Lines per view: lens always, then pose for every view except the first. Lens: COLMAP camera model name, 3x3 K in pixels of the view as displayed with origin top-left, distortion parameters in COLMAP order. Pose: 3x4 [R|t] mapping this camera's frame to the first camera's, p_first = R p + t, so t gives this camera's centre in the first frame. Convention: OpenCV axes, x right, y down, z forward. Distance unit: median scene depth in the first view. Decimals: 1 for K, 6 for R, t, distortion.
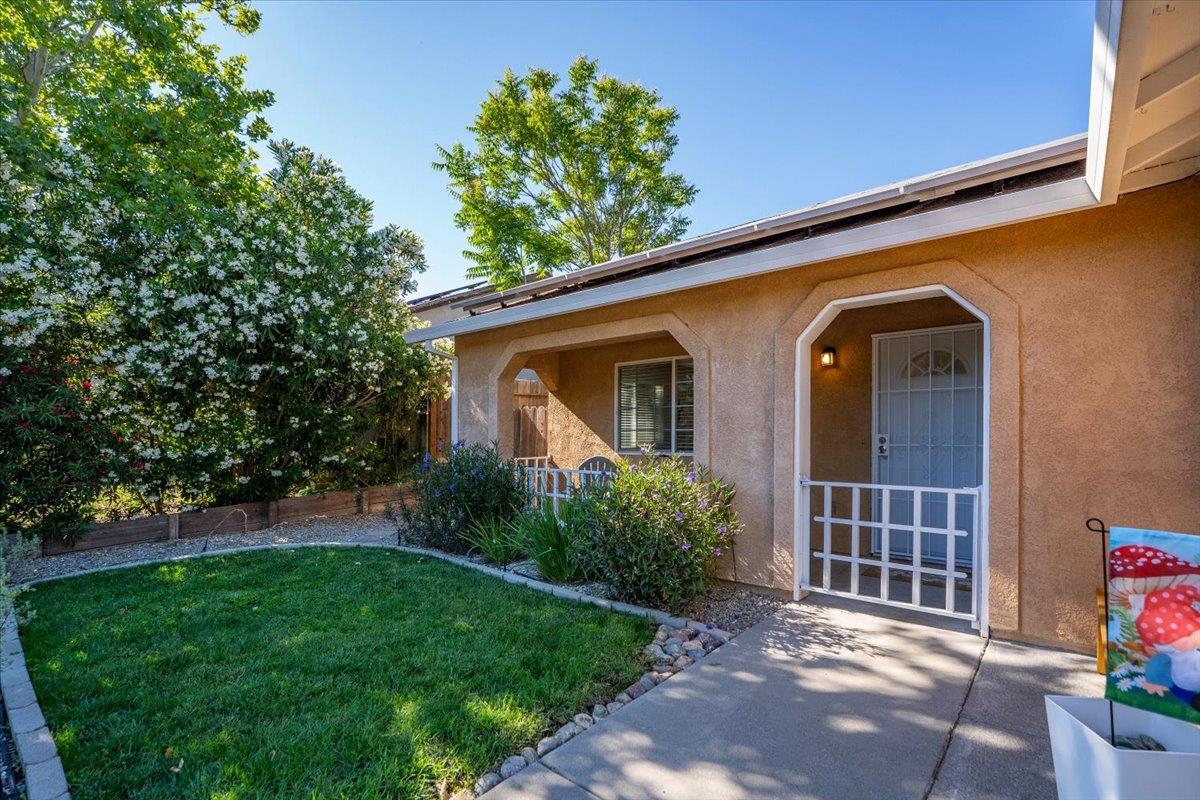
lens RADIAL K [[562.8, 0, 587.5], [0, 562.8, 425.5], [0, 0, 1]] dist [0.004134, 0.000394]
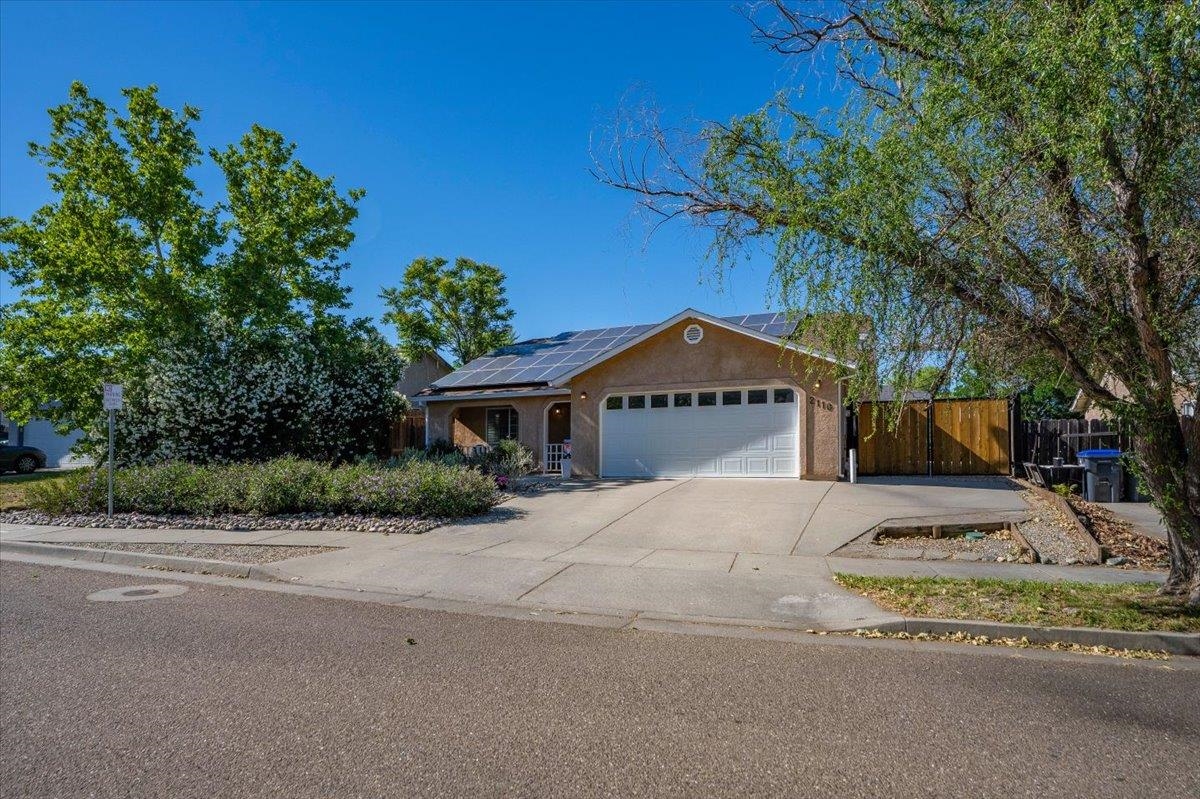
lens RADIAL K [[598.3, 0, 589.1], [0, 598.3, 402.9], [0, 0, 1]] dist [0.002827, 0.002756]
pose [[0.945201, 0.009161, 0.326360, -0.478126], [0.009374, 0.998433, -0.055176, 0.024598], [-0.326354, 0.055212, 0.943634, -2.074139]]
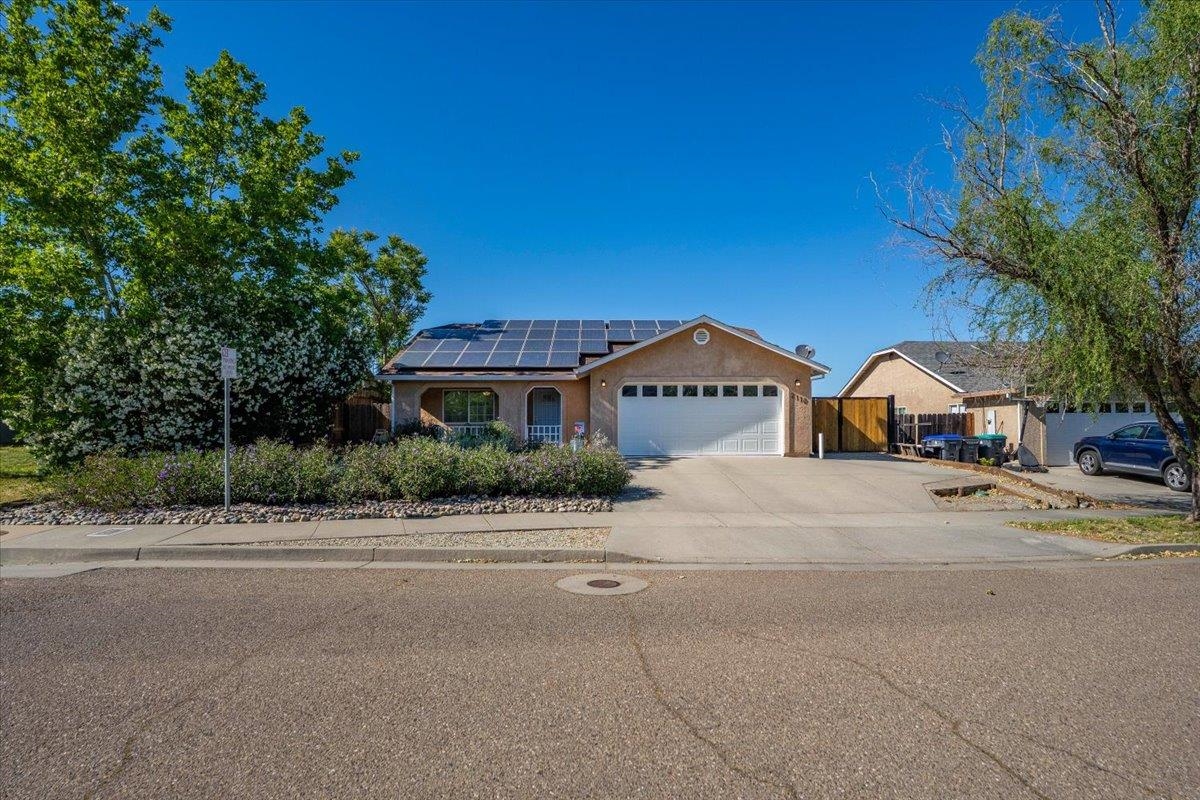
lens RADIAL K [[530.8, 0, 592.5], [0, 530.8, 400.3], [0, 0, 1]] dist [-0.002879, -0.001731]
pose [[0.741974, 0.029613, 0.669774, -1.301282], [-0.010328, 0.999410, -0.032746, 0.018113], [-0.670349, 0.017379, 0.741843, -1.565308]]
